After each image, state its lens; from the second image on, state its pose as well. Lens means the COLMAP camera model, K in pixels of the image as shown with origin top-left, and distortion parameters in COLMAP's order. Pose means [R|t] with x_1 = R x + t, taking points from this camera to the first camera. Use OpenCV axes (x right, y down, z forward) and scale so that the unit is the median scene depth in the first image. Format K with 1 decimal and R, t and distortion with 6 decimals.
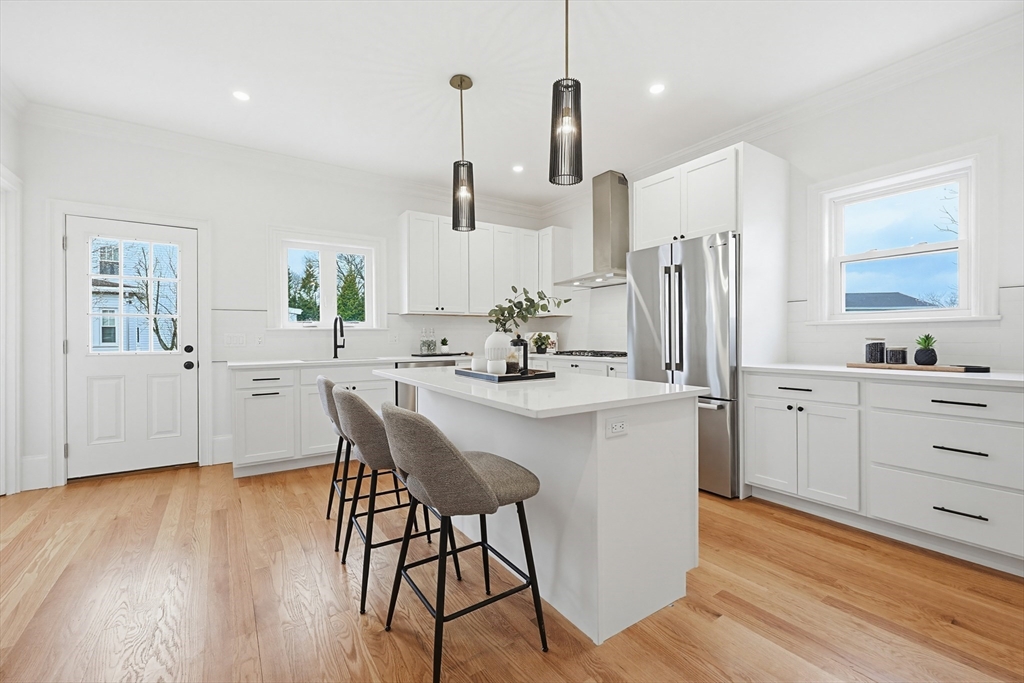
lens RADIAL K [[437.9, 0, 517.5], [0, 437.9, 338.7], [0, 0, 1]] dist [0.000527, -0.000962]
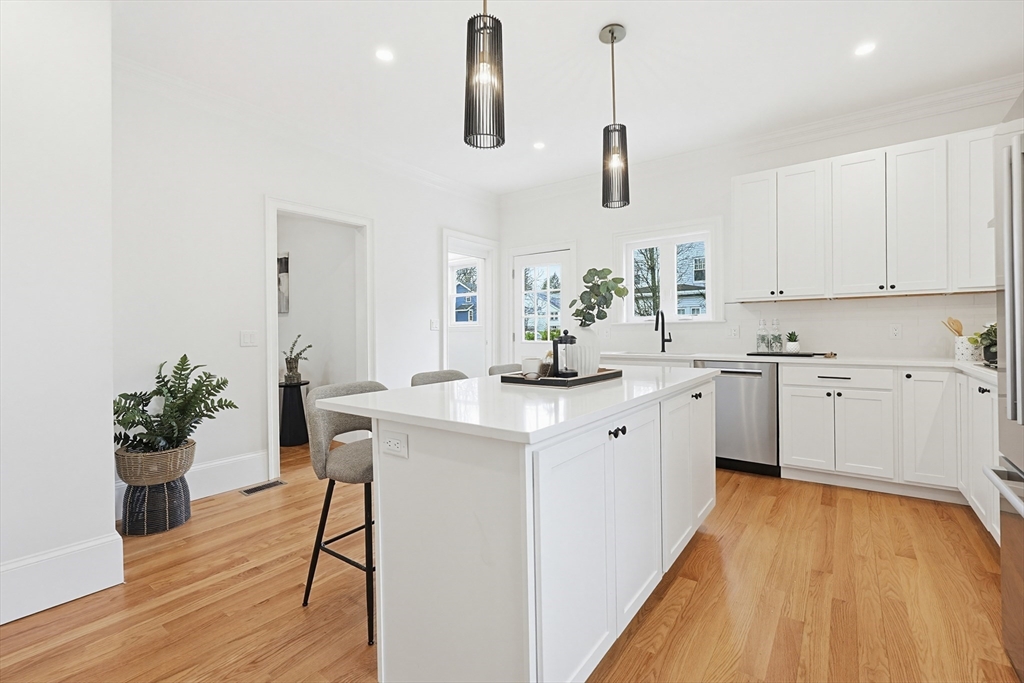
lens RADIAL K [[437.9, 0, 517.9], [0, 437.9, 333.9], [0, 0, 1]] dist [0.000527, -0.000962]
pose [[0.342694, 0.007452, -0.939418, 0.541655], [0.000246, 0.999968, 0.008022, -0.006015], [0.939447, -0.002980, 0.342681, 0.470131]]
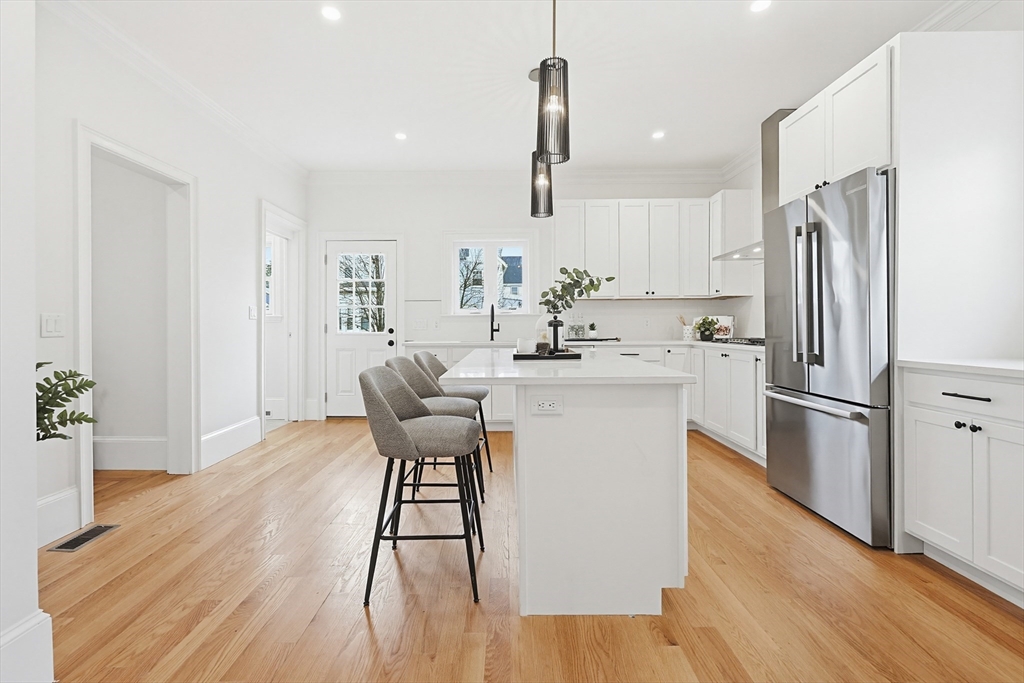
lens RADIAL K [[458.8, 0, 494.7], [0, 458.8, 325.6], [0, 0, 1]] dist [-0.000611, 0.000714]
pose [[0.818860, 0.001594, -0.573991, 0.364235], [-0.004007, 0.999988, -0.002939, 0.012617], [0.573979, 0.004706, 0.818857, 0.041754]]
